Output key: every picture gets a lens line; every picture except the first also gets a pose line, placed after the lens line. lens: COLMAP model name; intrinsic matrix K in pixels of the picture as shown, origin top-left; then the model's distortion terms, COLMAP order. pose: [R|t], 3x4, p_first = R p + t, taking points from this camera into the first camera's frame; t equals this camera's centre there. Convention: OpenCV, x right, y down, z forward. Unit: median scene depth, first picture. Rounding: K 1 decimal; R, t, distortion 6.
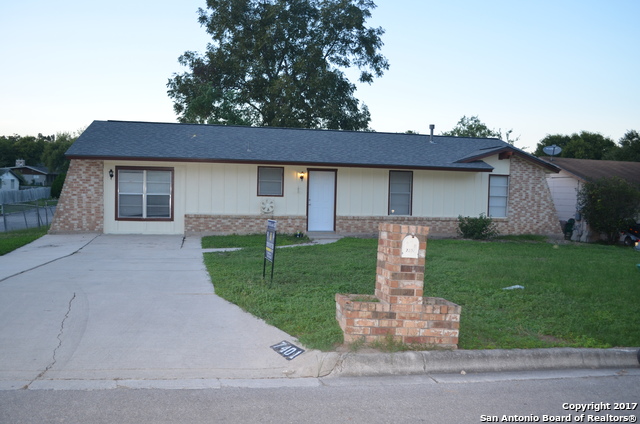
lens RADIAL K [[555.3, 0, 320.0], [0, 555.3, 211.4], [0, 0, 1]] dist [-0.070845, -0.003507]
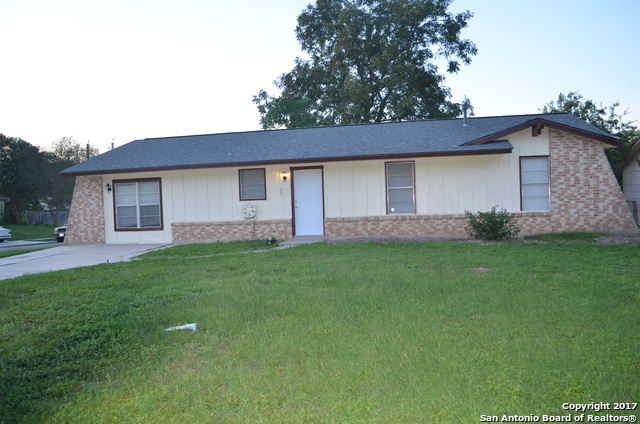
lens RADIAL K [[499.2, 0, 320.3], [0, 499.2, 213.5], [0, 0, 1]] dist [-0.080313, 0.002034]
pose [[0.919333, -0.045995, -0.390783, 0.335114], [0.043495, 0.998937, -0.015253, 0.012665], [0.391070, -0.002975, 0.920356, 0.261496]]
